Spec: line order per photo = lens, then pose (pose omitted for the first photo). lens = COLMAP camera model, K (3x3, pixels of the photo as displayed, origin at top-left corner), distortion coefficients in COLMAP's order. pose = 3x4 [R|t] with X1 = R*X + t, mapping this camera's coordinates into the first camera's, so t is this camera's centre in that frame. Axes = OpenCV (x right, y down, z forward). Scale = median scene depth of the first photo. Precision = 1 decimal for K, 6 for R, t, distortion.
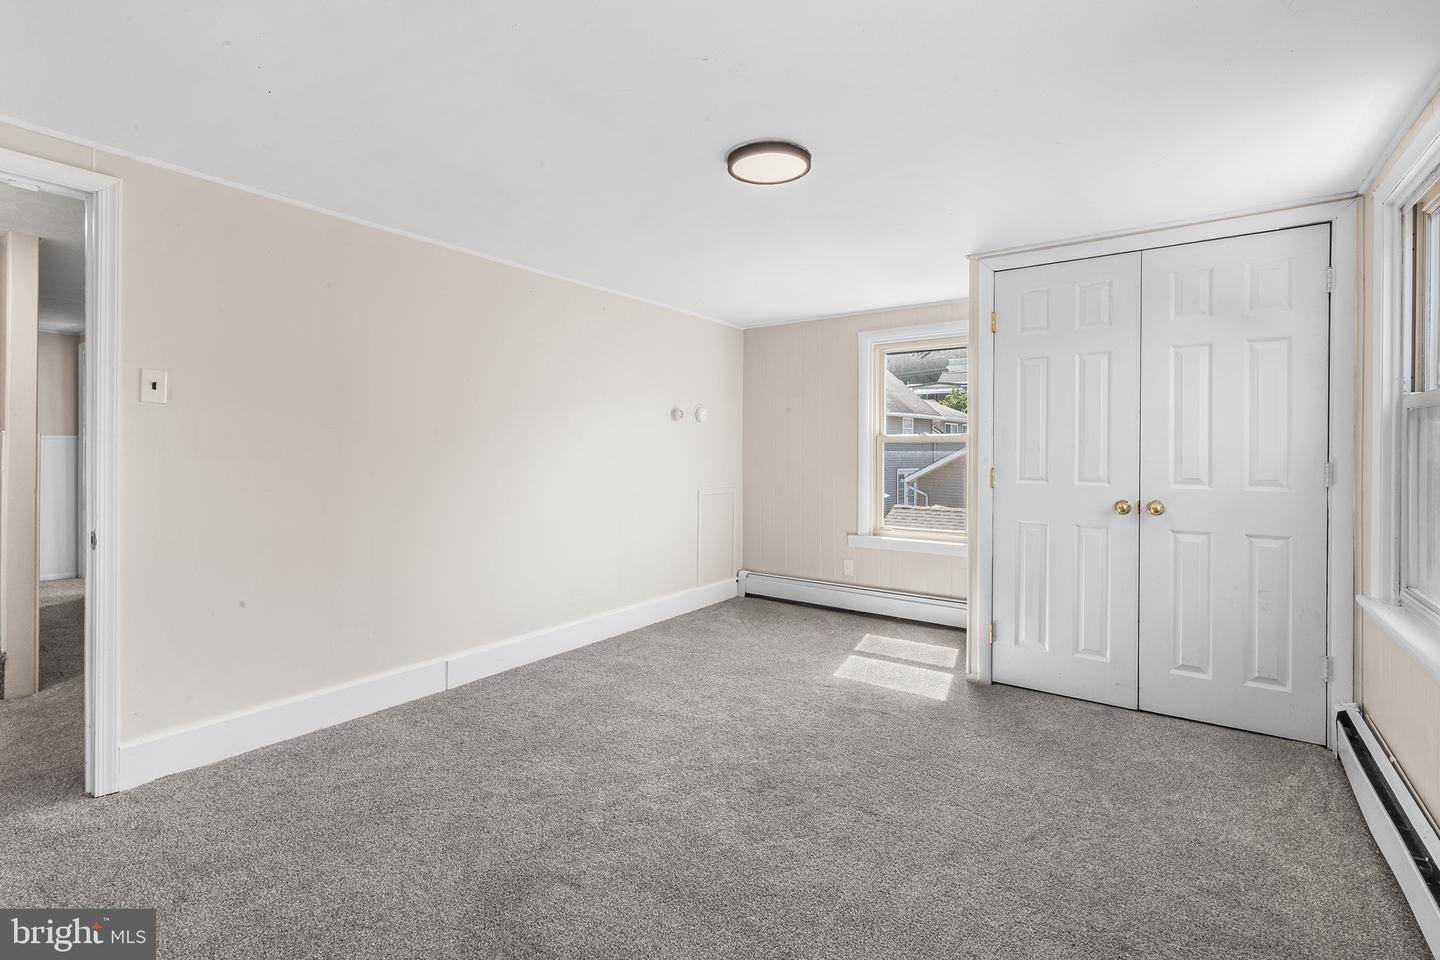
lens RADIAL K [[655.3, 0, 701.1], [0, 655.3, 454.7], [0, 0, 1]] dist [0.000733, 0.000152]
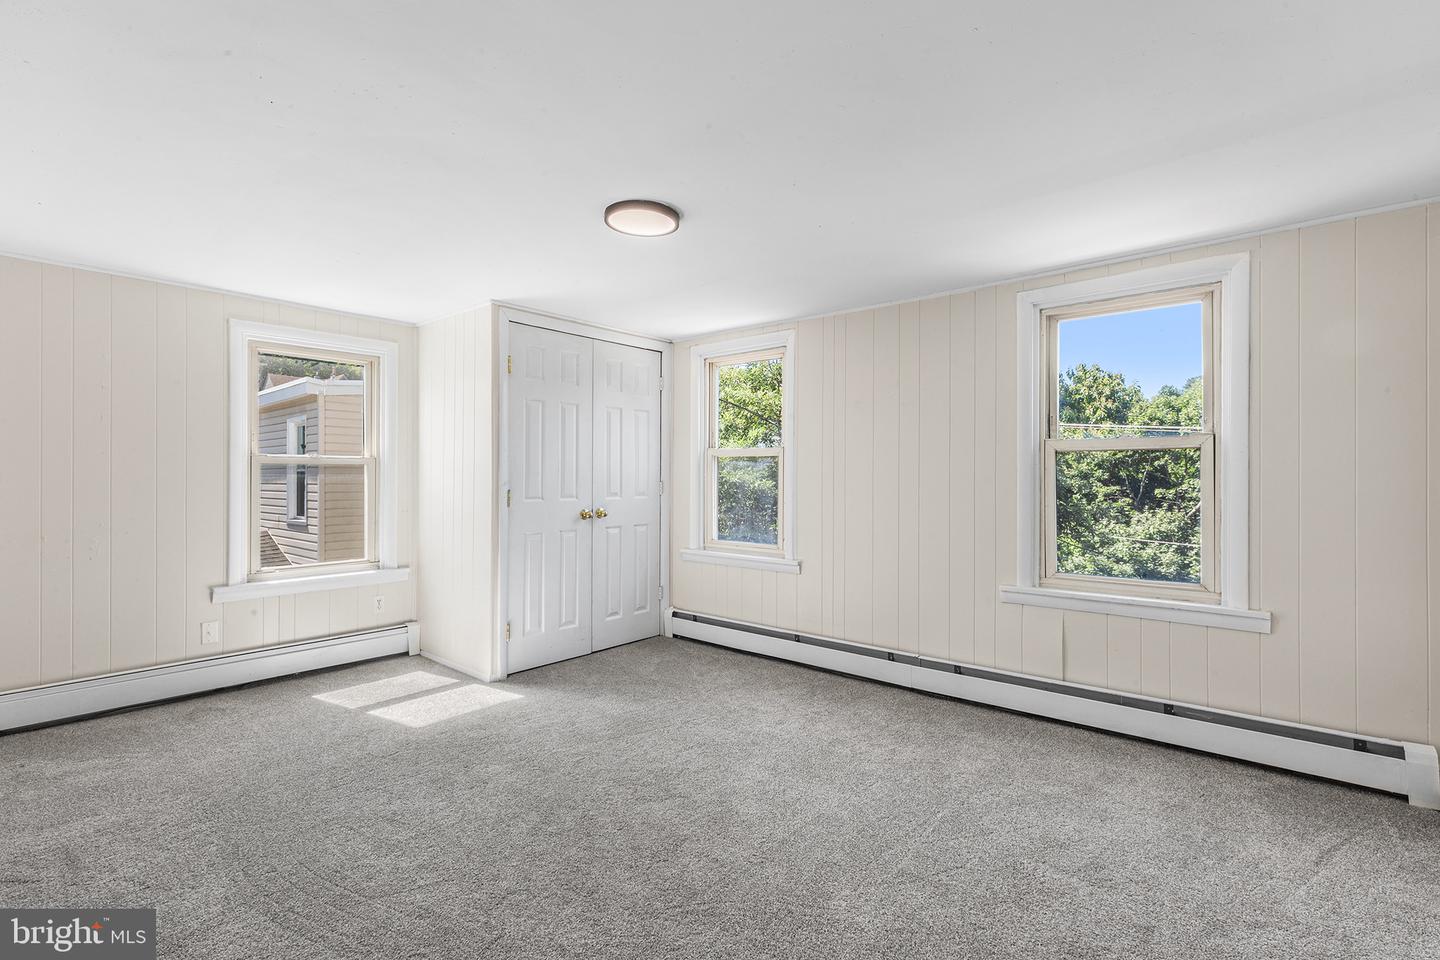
lens RADIAL K [[655.3, 0, 717.0], [0, 655.3, 473.5], [0, 0, 1]] dist [0.000733, 0.000152]
pose [[0.078950, 0.003812, 0.996871, -0.707709], [0.007604, 0.999961, -0.004426, -0.000481], [-0.996850, 0.007930, 0.078918, 0.559447]]
